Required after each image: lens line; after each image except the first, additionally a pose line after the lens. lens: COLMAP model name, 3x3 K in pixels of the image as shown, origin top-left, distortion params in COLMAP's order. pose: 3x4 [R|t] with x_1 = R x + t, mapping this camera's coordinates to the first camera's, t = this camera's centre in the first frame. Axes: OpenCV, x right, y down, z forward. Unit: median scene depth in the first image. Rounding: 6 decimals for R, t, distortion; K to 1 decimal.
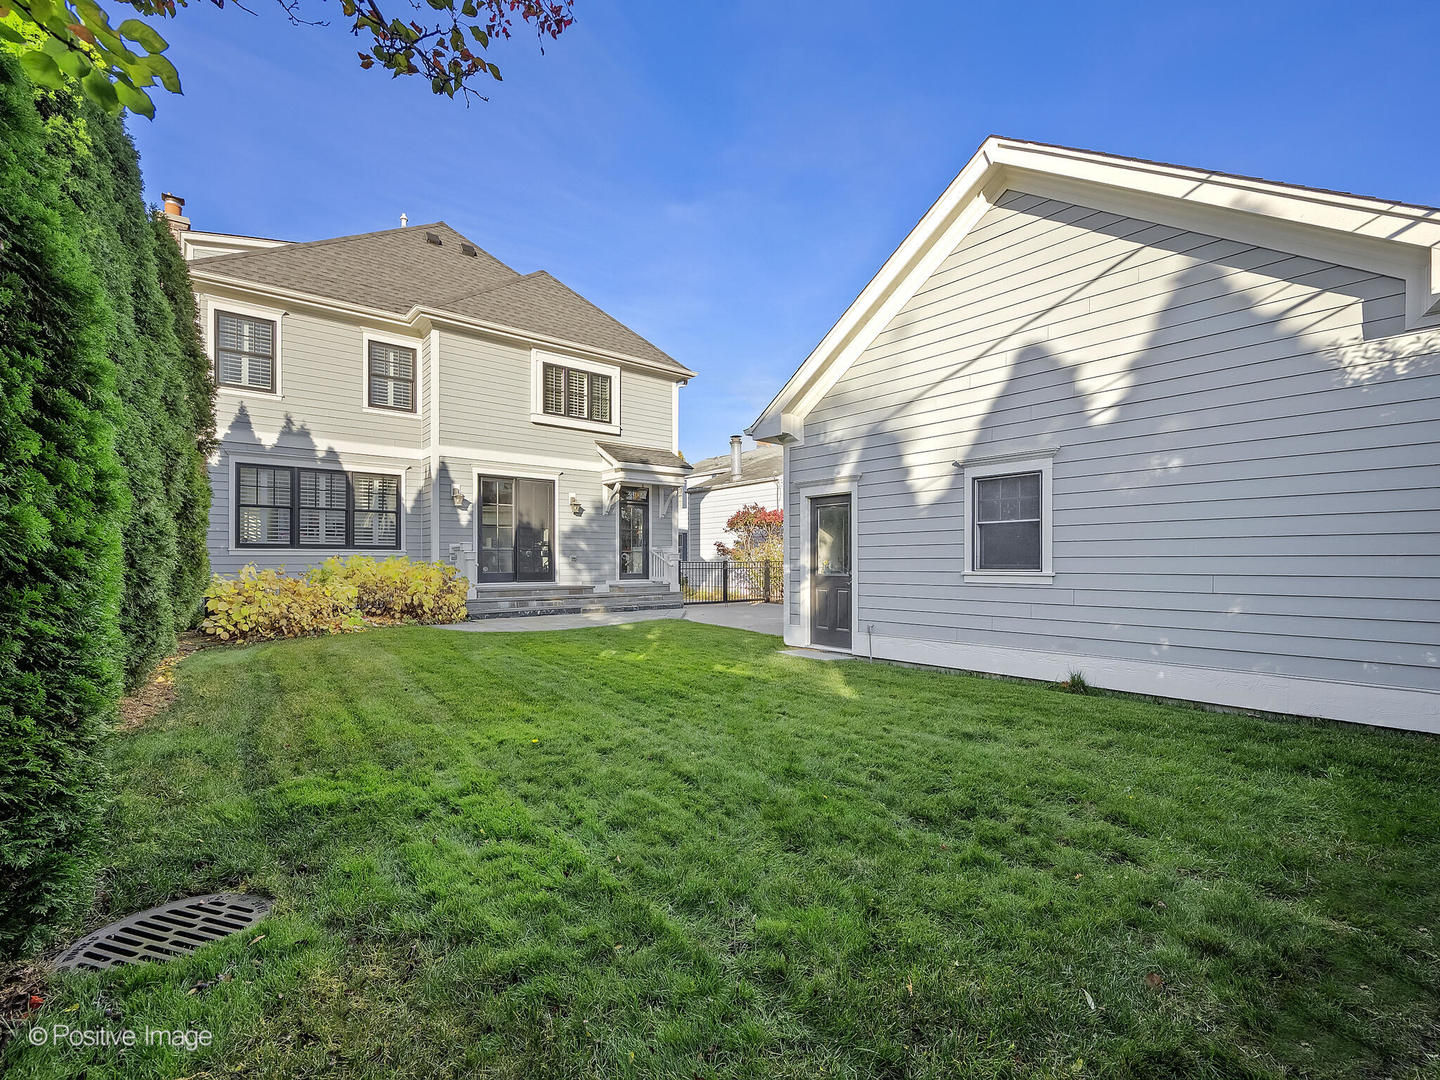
lens RADIAL K [[646.7, 0, 734.6], [0, 646.7, 563.9], [0, 0, 1]] dist [0.003807, -0.000600]
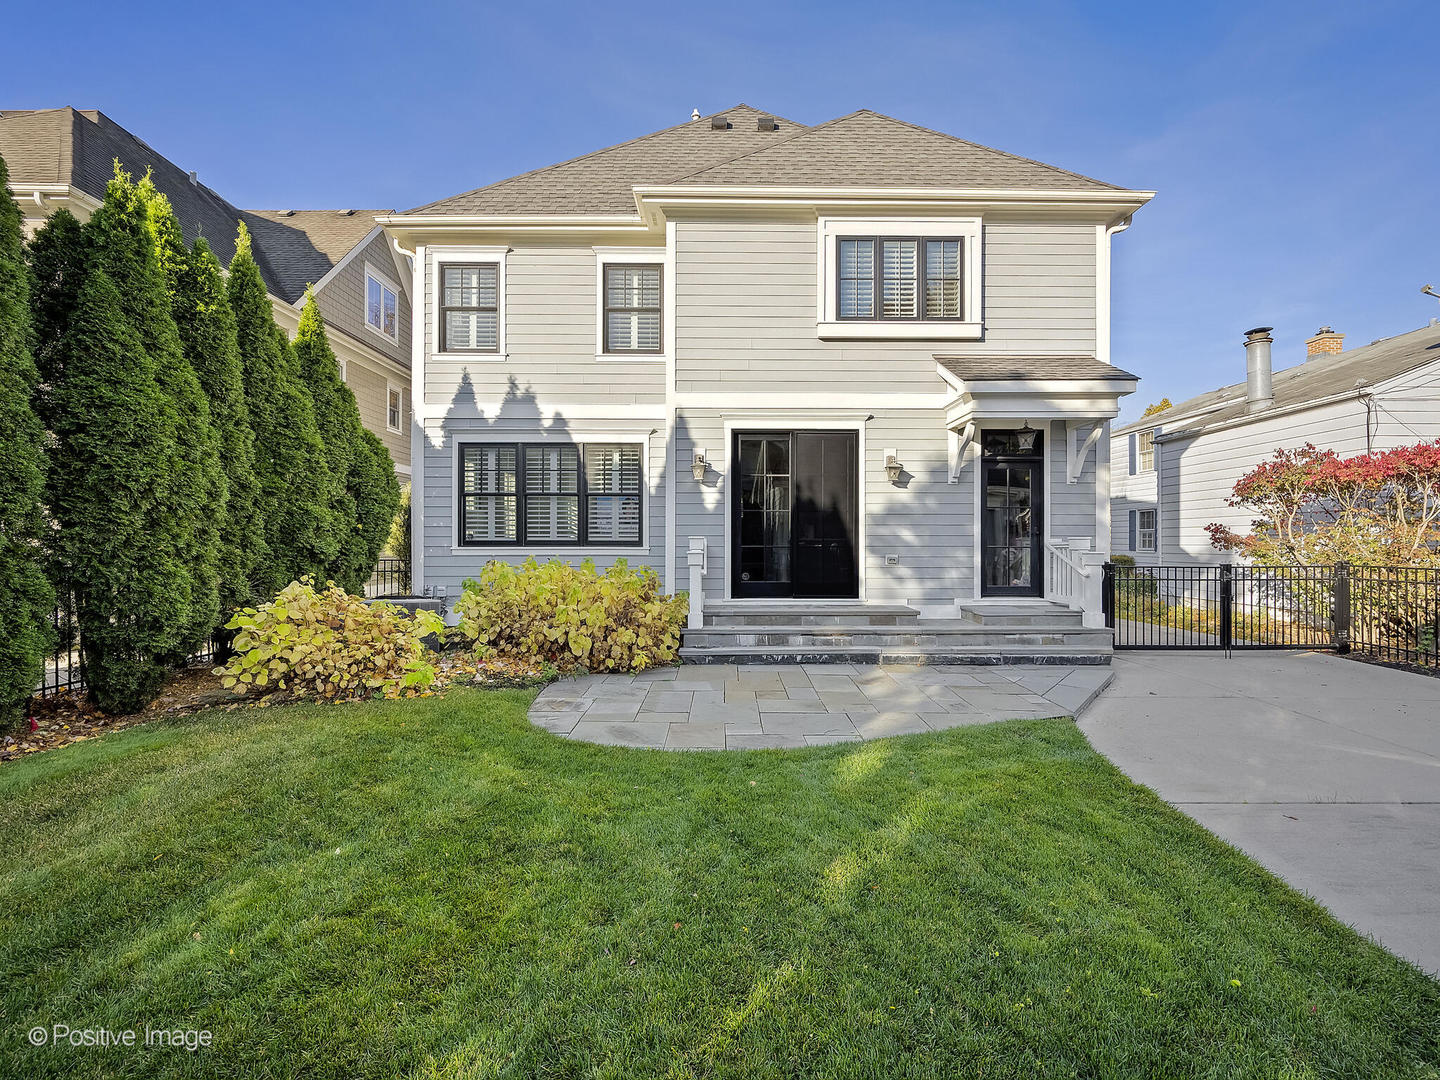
lens RADIAL K [[646.7, 0, 718.4], [0, 646.7, 540.5], [0, 0, 1]] dist [0.003807, -0.000600]
pose [[0.764714, -0.000044, -0.644370, 0.010006], [-0.003499, 0.999985, -0.004220, -0.023138], [0.644361, 0.005482, 0.764702, 0.454332]]
